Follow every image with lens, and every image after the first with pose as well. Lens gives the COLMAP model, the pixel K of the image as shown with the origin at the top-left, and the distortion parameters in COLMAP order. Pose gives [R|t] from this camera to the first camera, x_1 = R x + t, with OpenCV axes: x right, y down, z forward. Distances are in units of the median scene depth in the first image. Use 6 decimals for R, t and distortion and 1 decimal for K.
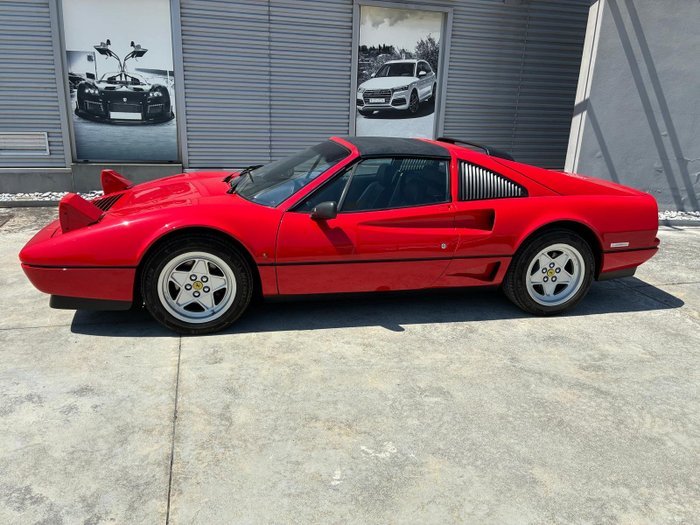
lens RADIAL K [[530.7, 0, 347.5], [0, 530.7, 263.4], [0, 0, 1]] dist [0.062787, -0.088736]
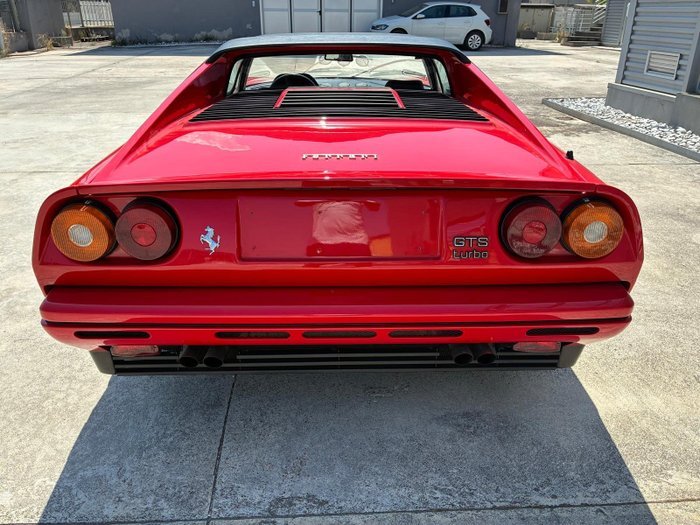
lens RADIAL K [[530.7, 0, 349.6], [0, 530.7, 260.1], [0, 0, 1]] dist [0.062787, -0.088736]
pose [[-0.191453, 0.372500, -0.908069, 0.472433], [-0.300668, 0.858446, 0.415536, -0.155884], [0.934315, 0.352583, -0.052354, 0.661046]]
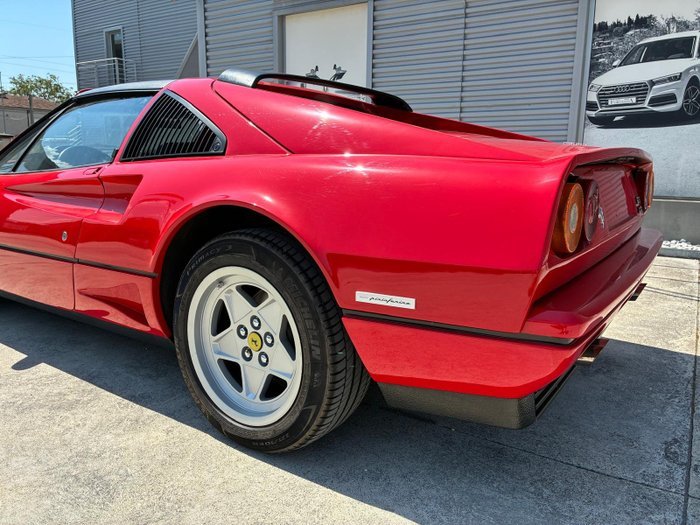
lens RADIAL K [[530.7, 0, 350.6], [0, 530.7, 265.8], [0, 0, 1]] dist [0.062787, -0.088736]
pose [[0.682693, 0.114929, -0.721610, 0.381181], [-0.200802, 0.979040, -0.034044, -0.021148], [0.702573, 0.168142, 0.691462, 0.403539]]
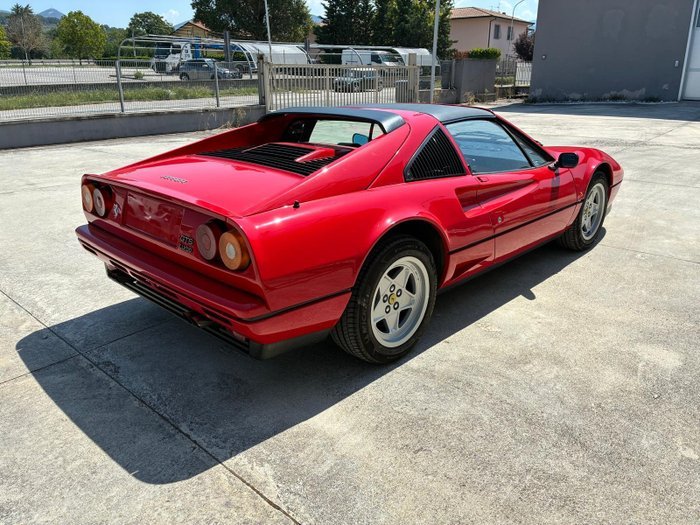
lens RADIAL K [[530.7, 0, 351.8], [0, 530.7, 254.3], [0, 0, 1]] dist [0.062787, -0.088736]
pose [[-0.828143, 0.147314, -0.540811, 0.371603], [-0.190805, 0.833131, 0.519120, -0.268034], [0.527041, 0.533095, -0.661844, 0.954969]]
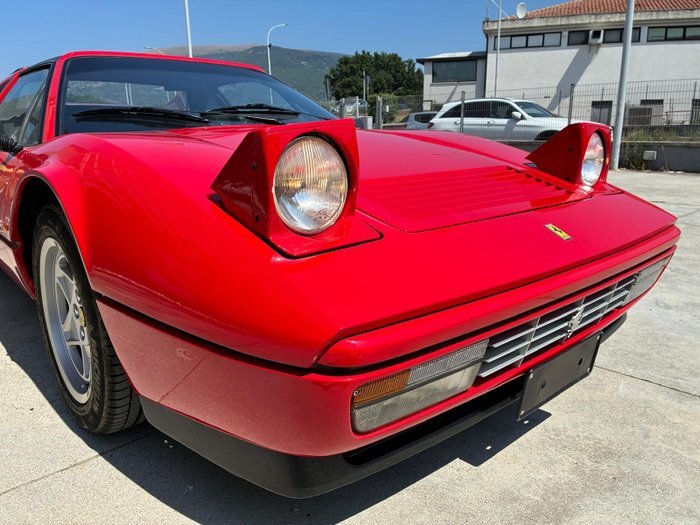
lens RADIAL K [[530.7, 0, 349.4], [0, 530.7, 262.4], [0, 0, 1]] dist [0.062787, -0.088736]
pose [[-0.491534, -0.247627, 0.834911, -0.397318], [0.245262, 0.880551, 0.405556, -0.125718], [-0.835608, 0.404117, -0.372087, 0.653863]]
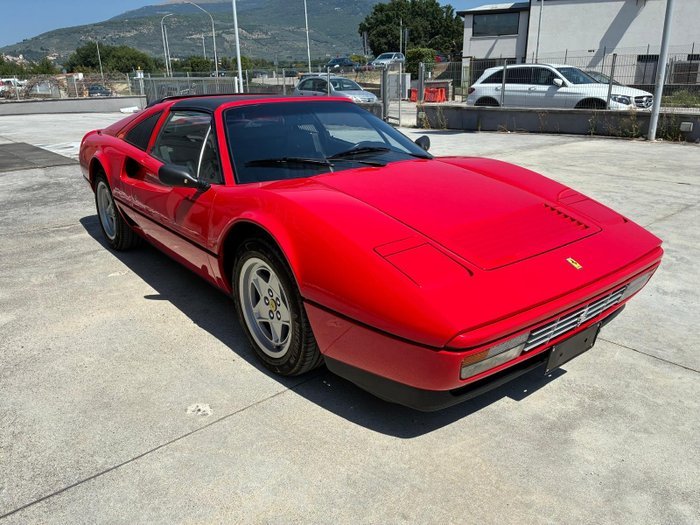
lens RADIAL K [[530.7, 0, 352.5], [0, 530.7, 261.6], [0, 0, 1]] dist [0.062787, -0.088736]
pose [[-0.444297, -0.324046, 0.835221, -0.470773], [0.260366, 0.845346, 0.466476, -0.214464], [-0.857211, 0.424717, -0.291214, 0.714419]]
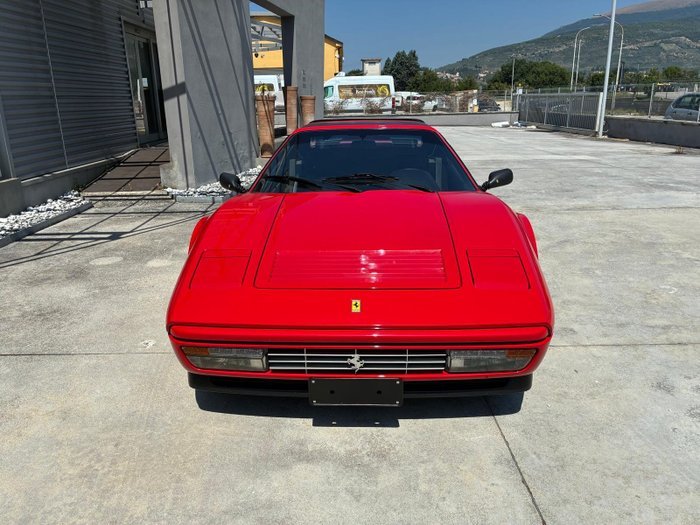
lens RADIAL K [[530.7, 0, 347.7], [0, 530.7, 268.2], [0, 0, 1]] dist [0.062787, -0.088736]
pose [[0.257627, -0.335008, 0.906310, -0.534619], [0.310468, 0.916934, 0.250681, -0.137772], [-0.915007, 0.216798, 0.340237, 0.428060]]
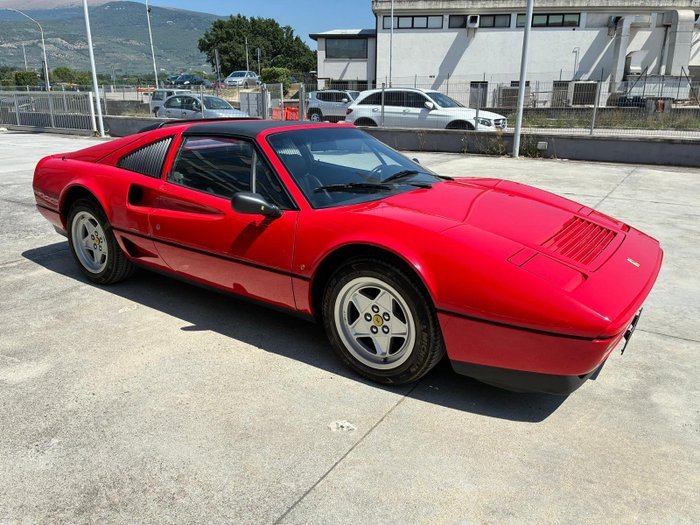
lens RADIAL K [[530.7, 0, 353.6], [0, 530.7, 261.8], [0, 0, 1]] dist [0.062787, -0.088736]
pose [[-0.676807, -0.261784, 0.688041, -0.402323], [0.185081, 0.844105, 0.503222, -0.264480], [-0.712515, 0.467928, -0.522845, 0.851609]]
